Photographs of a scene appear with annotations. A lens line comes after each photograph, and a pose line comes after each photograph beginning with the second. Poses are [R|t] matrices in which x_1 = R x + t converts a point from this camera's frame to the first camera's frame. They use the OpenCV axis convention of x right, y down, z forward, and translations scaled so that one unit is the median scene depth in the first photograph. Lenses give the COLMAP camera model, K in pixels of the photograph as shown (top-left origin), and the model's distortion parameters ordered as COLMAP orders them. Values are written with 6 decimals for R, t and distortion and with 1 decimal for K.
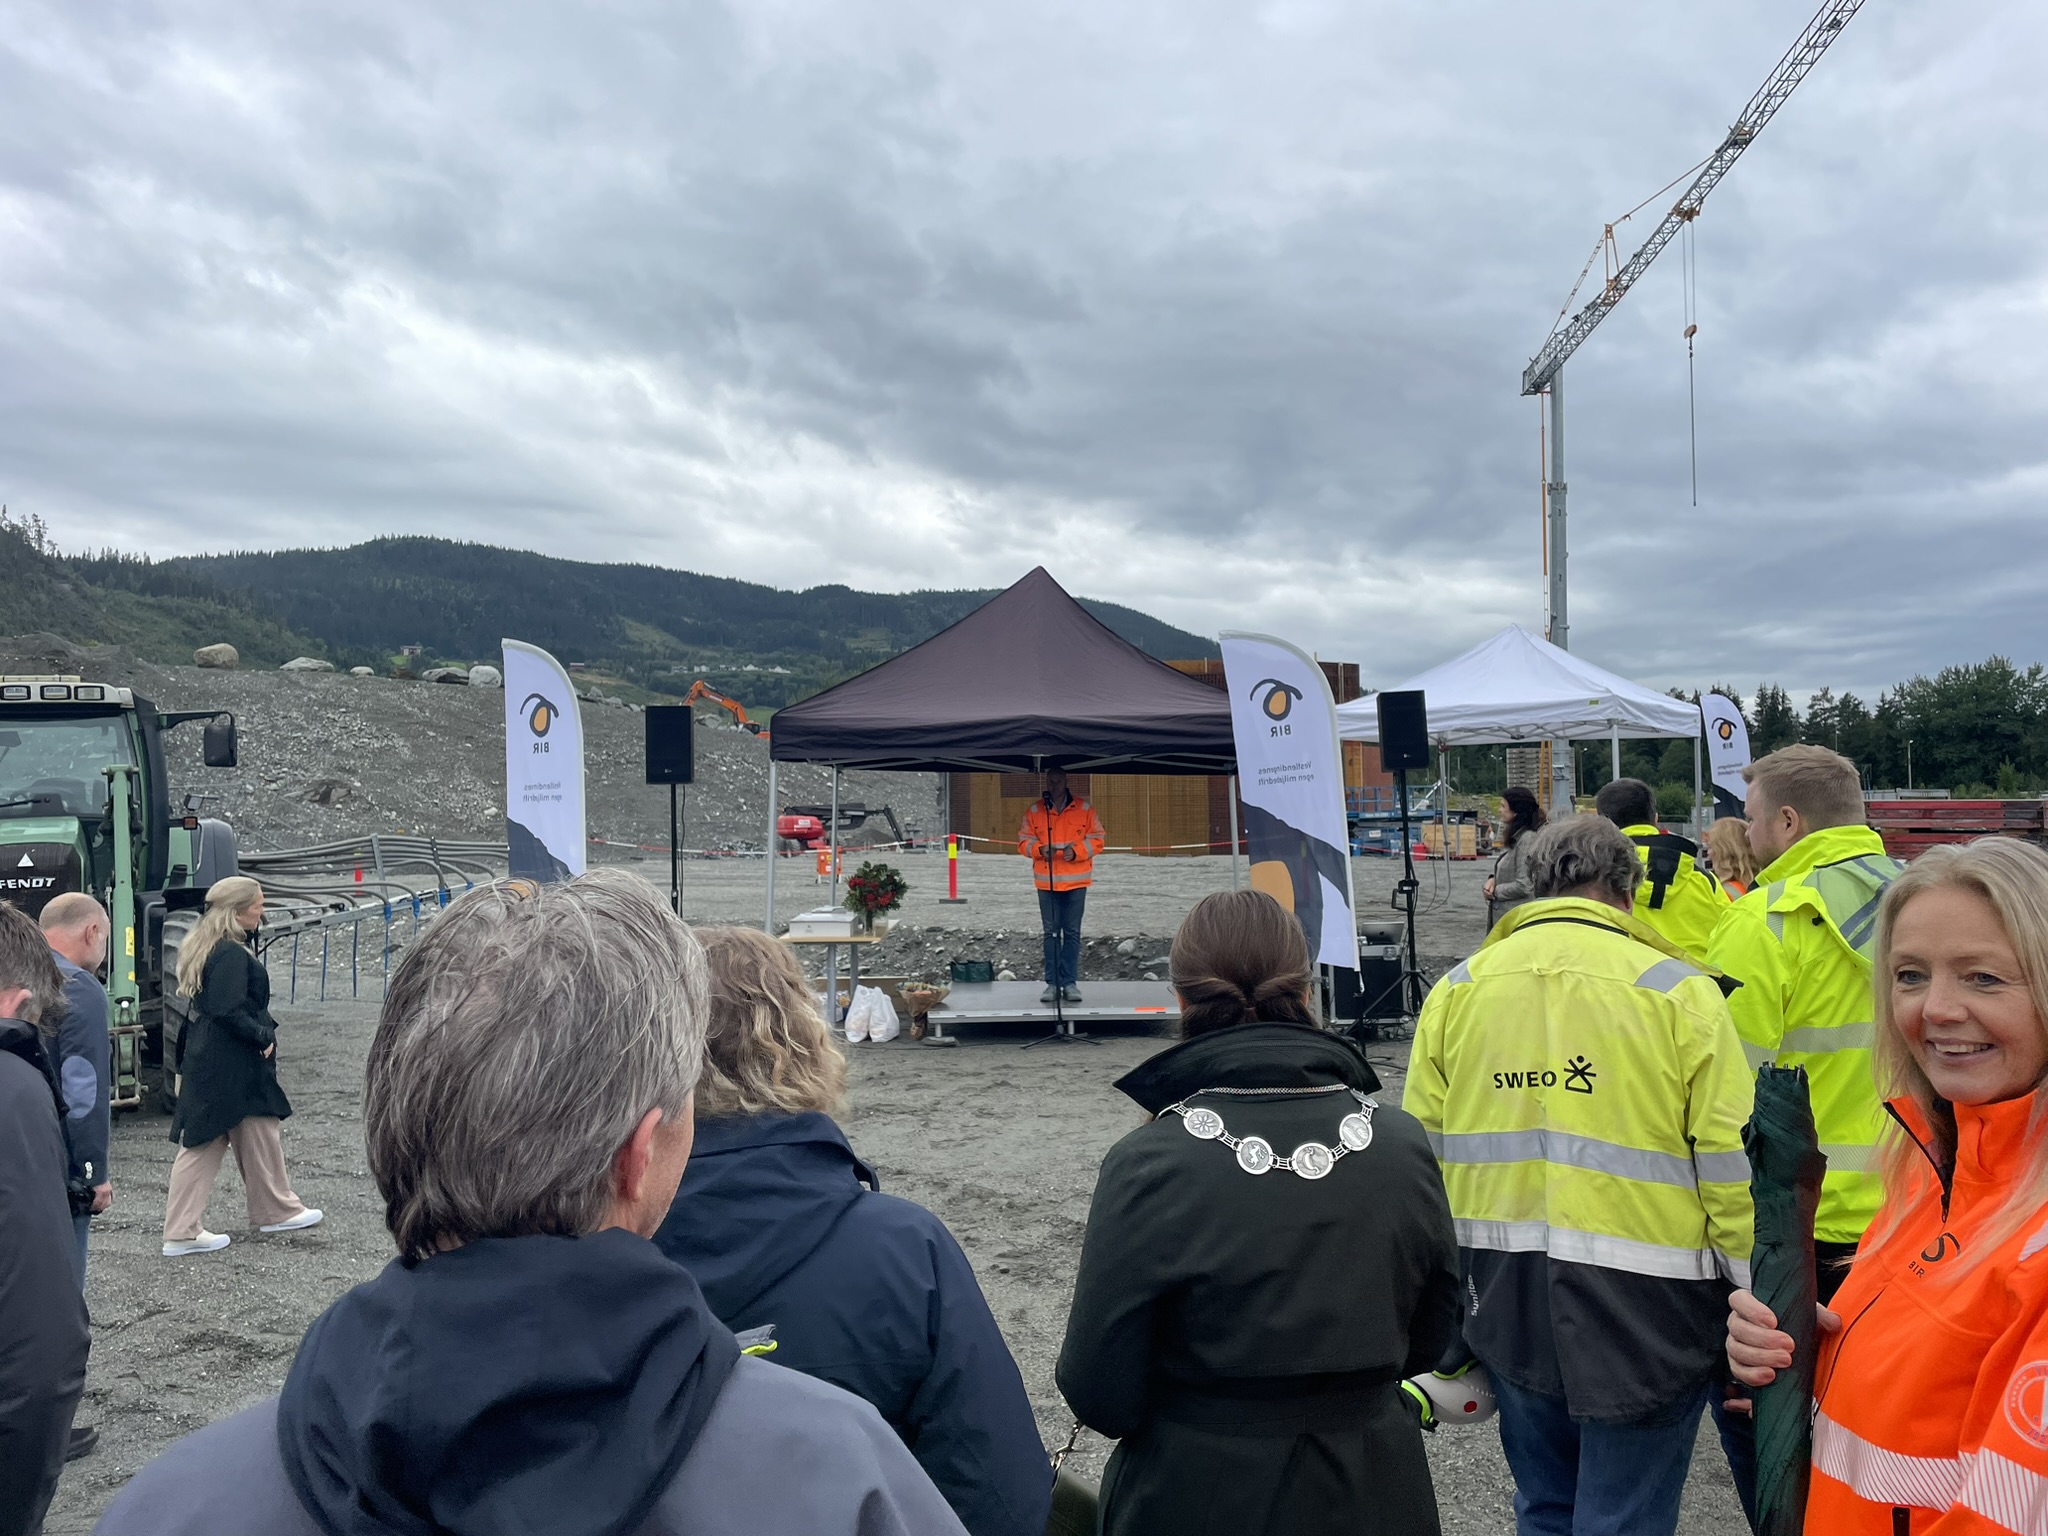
lens RADIAL K [[1569.2, 0, 1015.2], [0, 1569.2, 750.8], [0, 0, 1]] dist [0.076891, -0.089508]
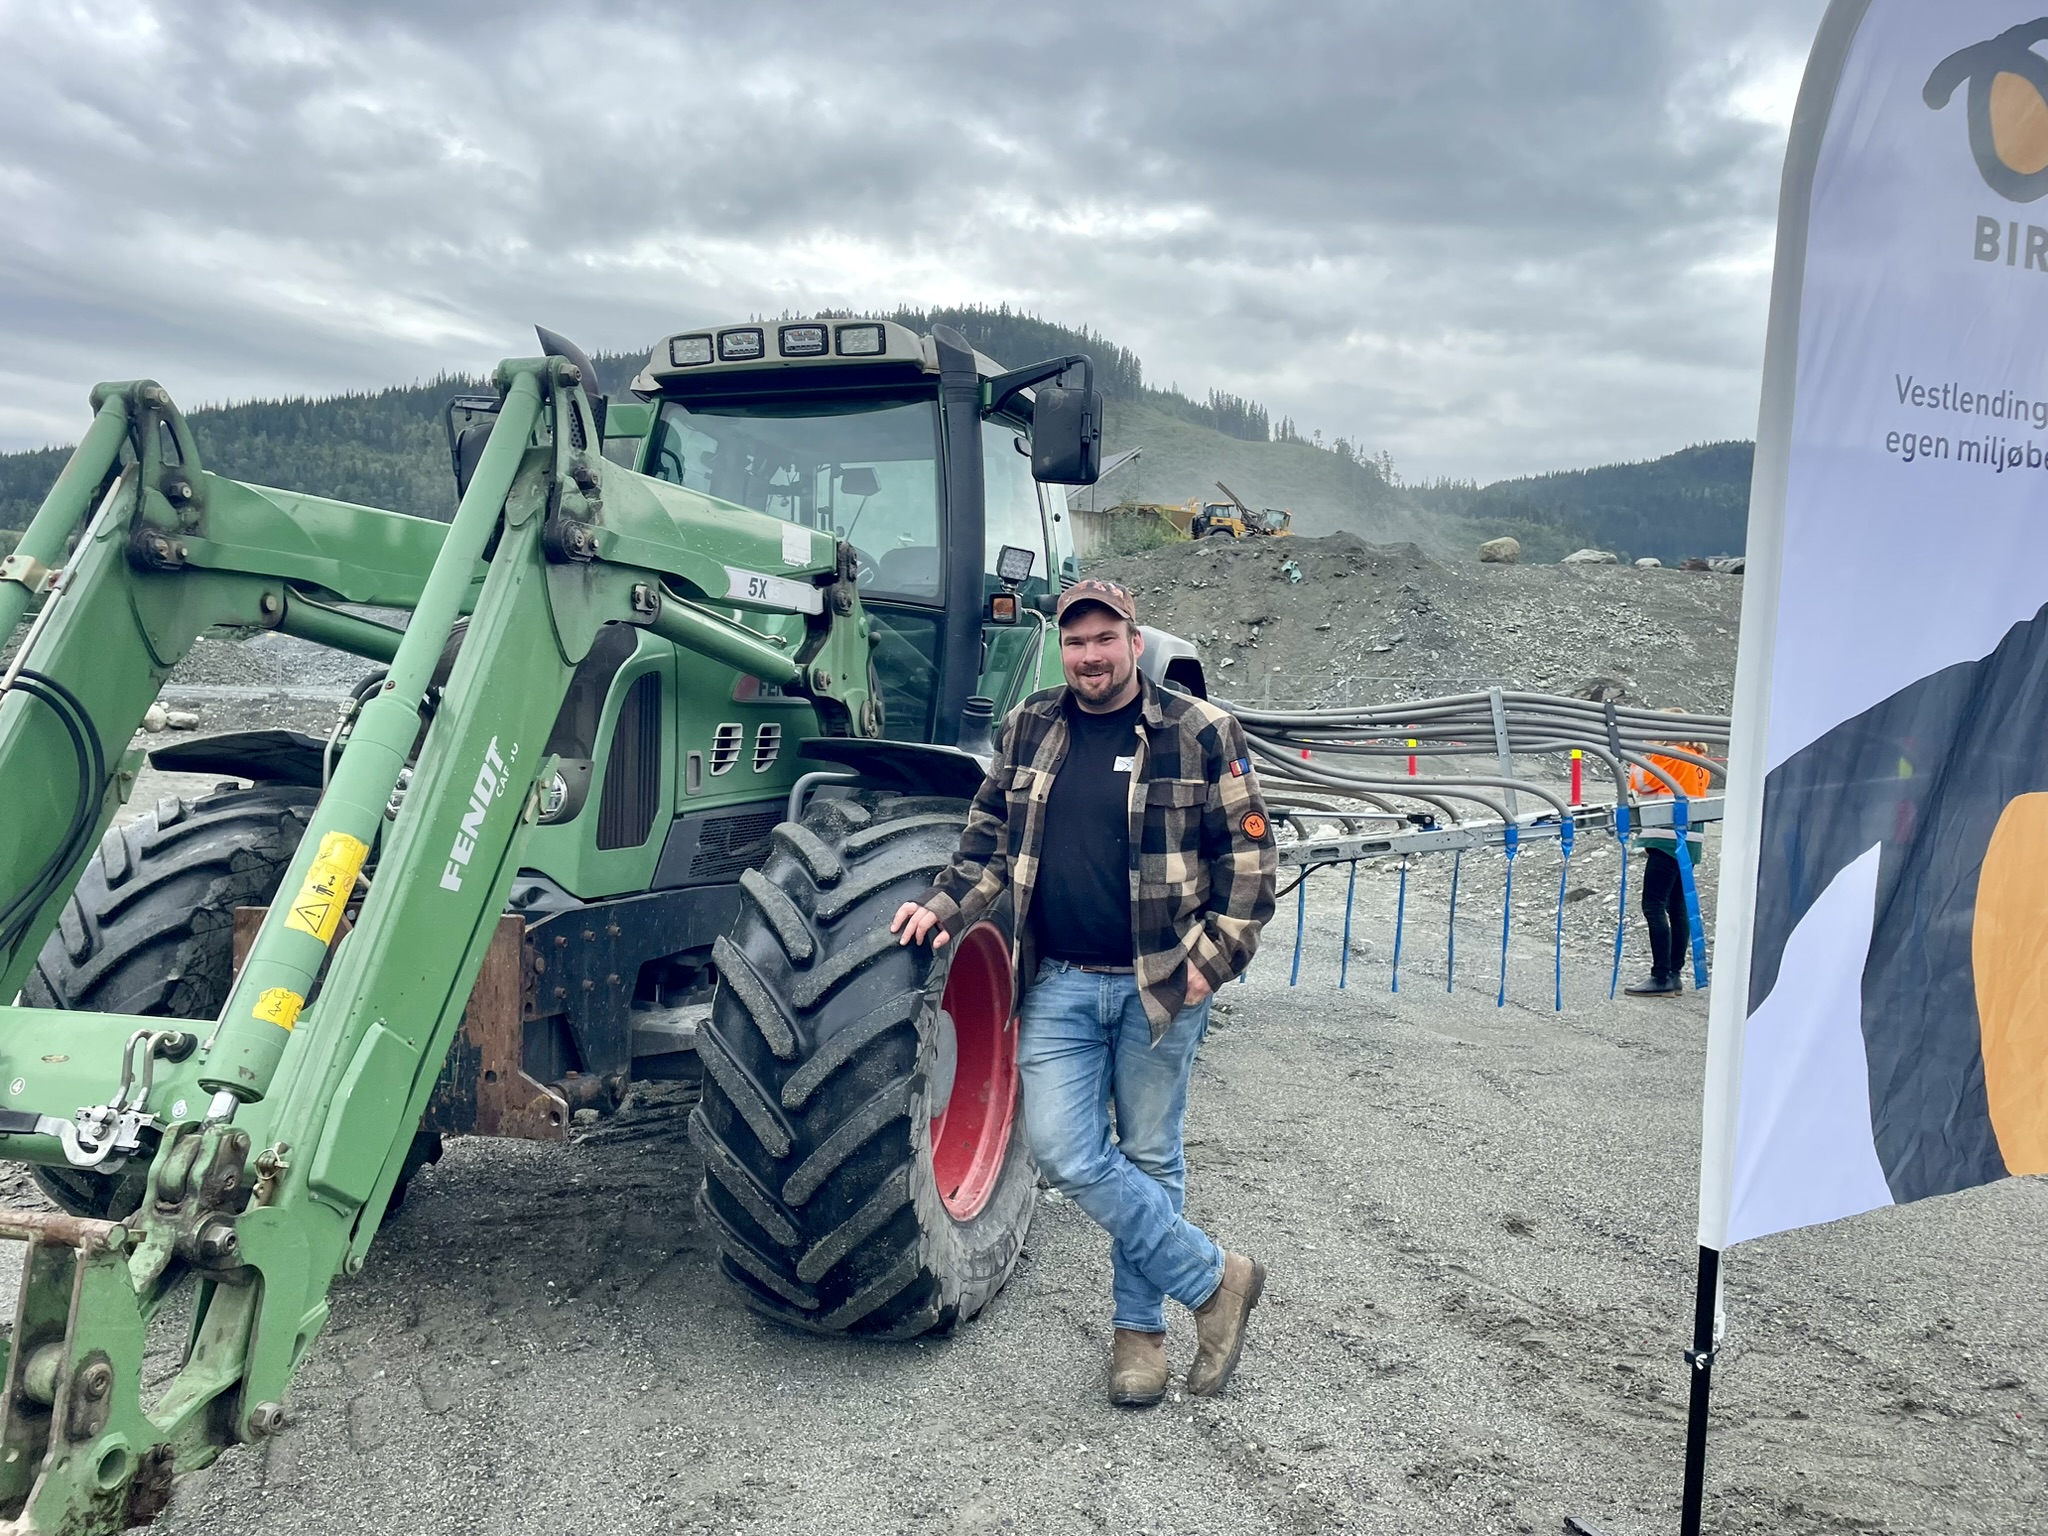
lens RADIAL K [[1569.2, 0, 1015.2], [0, 1569.2, 750.8], [0, 0, 1]] dist [0.076891, -0.089508]
pose [[0.712611, 0.058398, -0.699125, -0.028415], [-0.020062, 0.997818, 0.062900, 0.008161], [0.701273, -0.030797, 0.712228, 0.096627]]
